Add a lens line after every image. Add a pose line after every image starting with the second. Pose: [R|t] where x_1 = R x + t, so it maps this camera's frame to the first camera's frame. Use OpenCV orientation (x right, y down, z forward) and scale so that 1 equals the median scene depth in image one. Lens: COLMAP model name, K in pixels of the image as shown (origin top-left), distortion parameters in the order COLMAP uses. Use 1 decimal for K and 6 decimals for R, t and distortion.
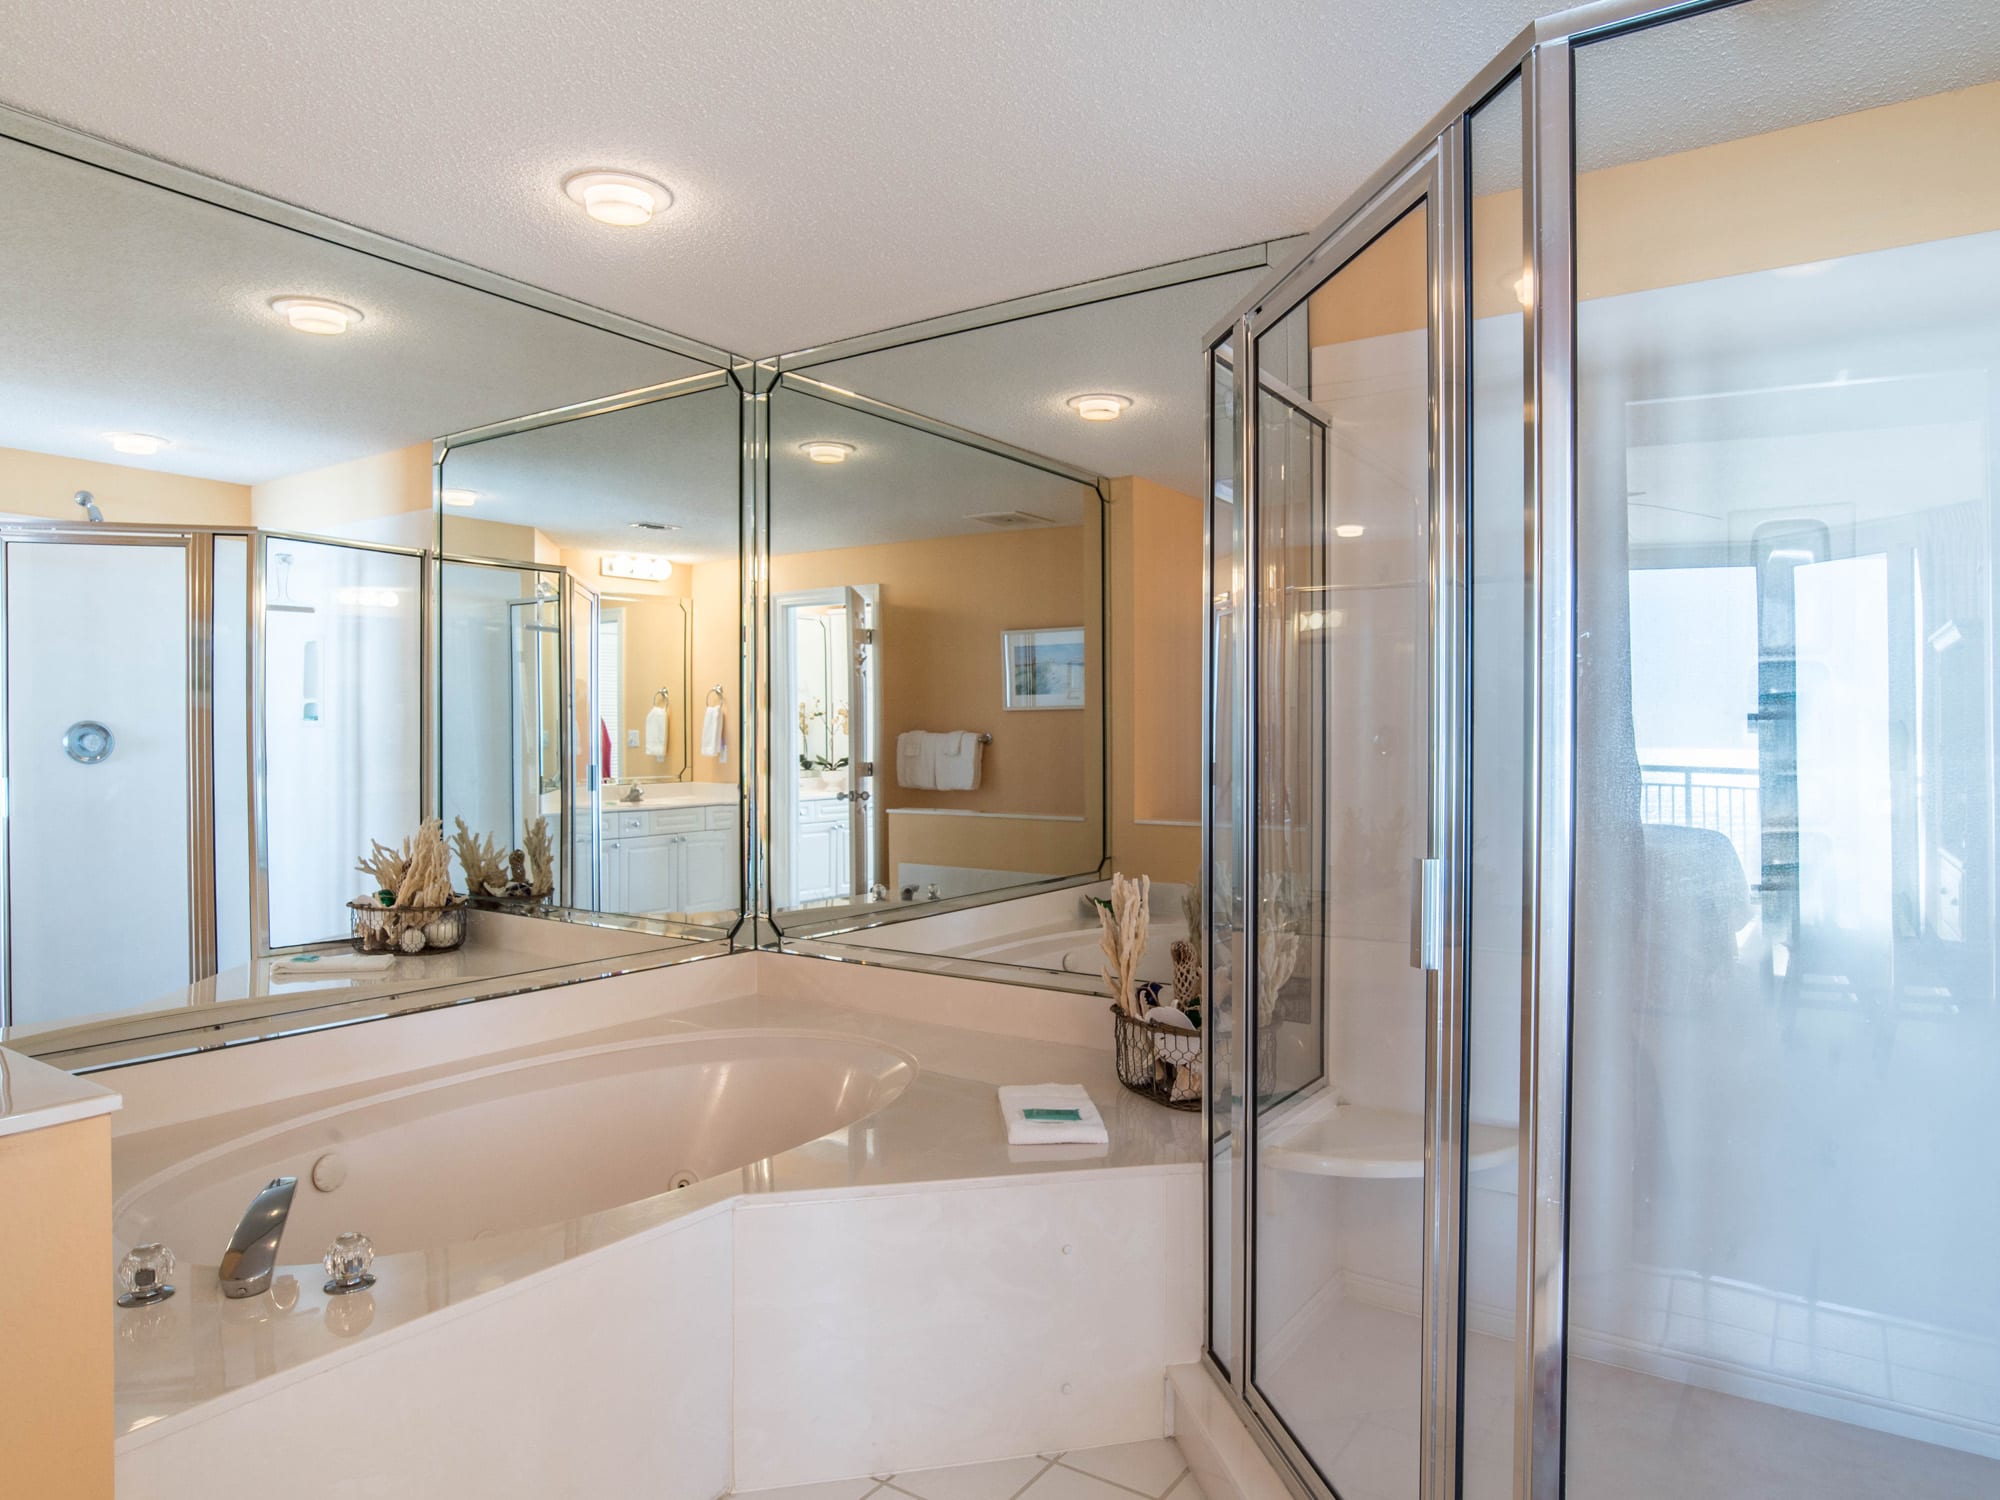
lens RADIAL K [[1223.5, 0, 987.8], [0, 1223.5, 734.1], [0, 0, 1]] dist [-0.003338, -0.001198]
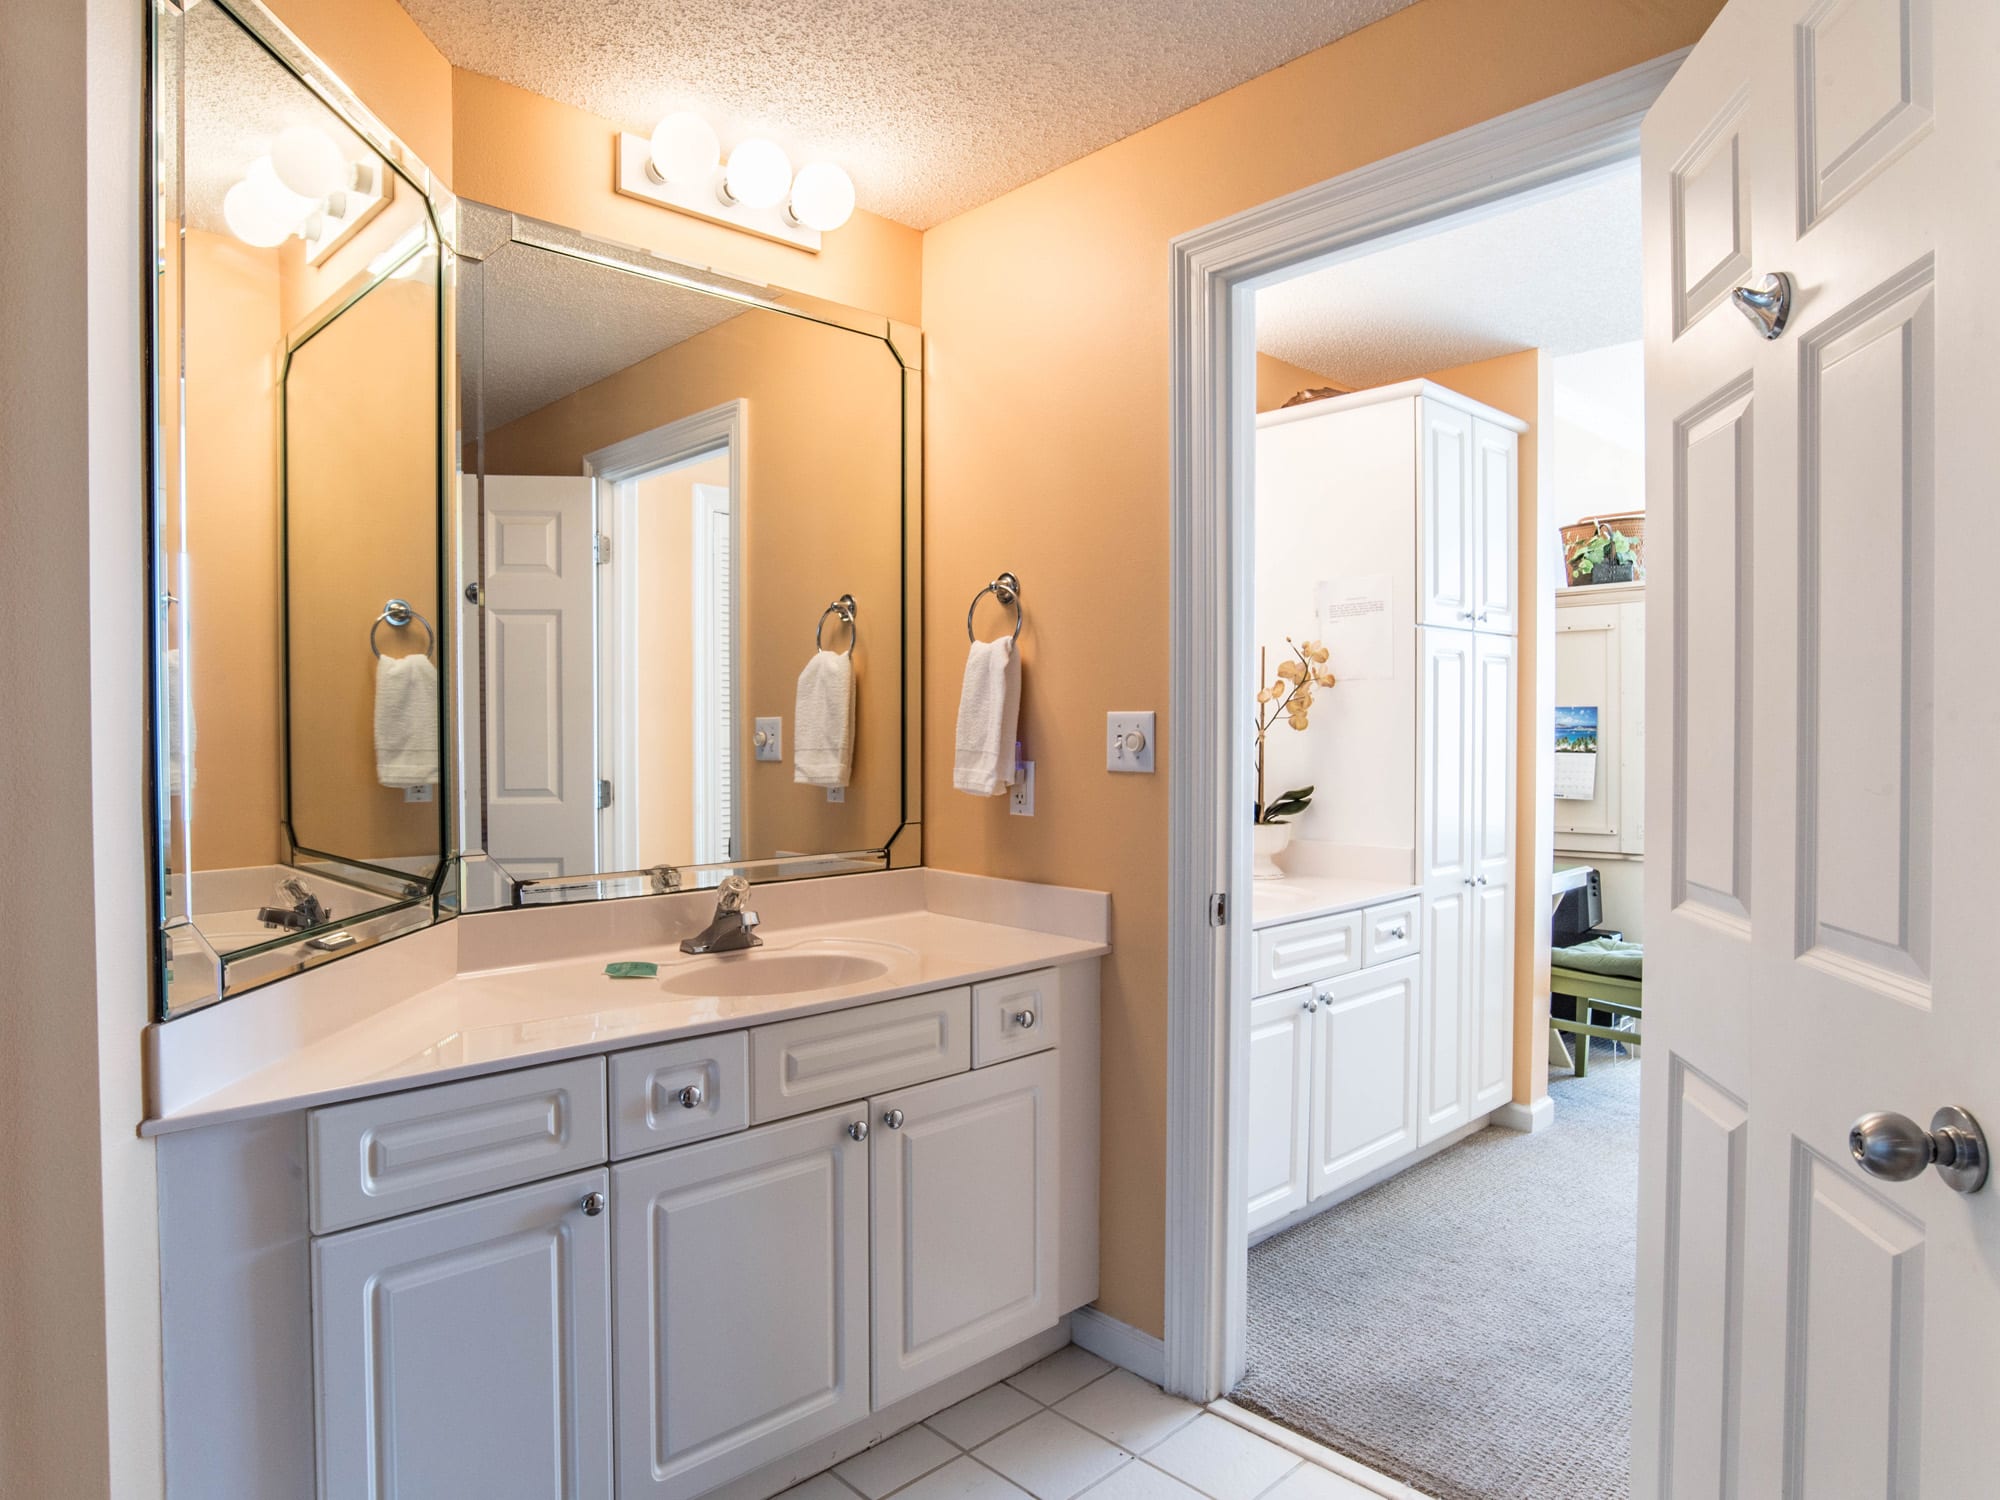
lens RADIAL K [[1223.5, 0, 1009.3], [0, 1223.5, 744.7], [0, 0, 1]] dist [-0.003338, -0.001198]
pose [[0.986214, 0.002787, -0.165451, -0.163603], [-0.002890, 0.999996, -0.000382, 0.005539], [0.165449, 0.000854, 0.986218, 0.676591]]
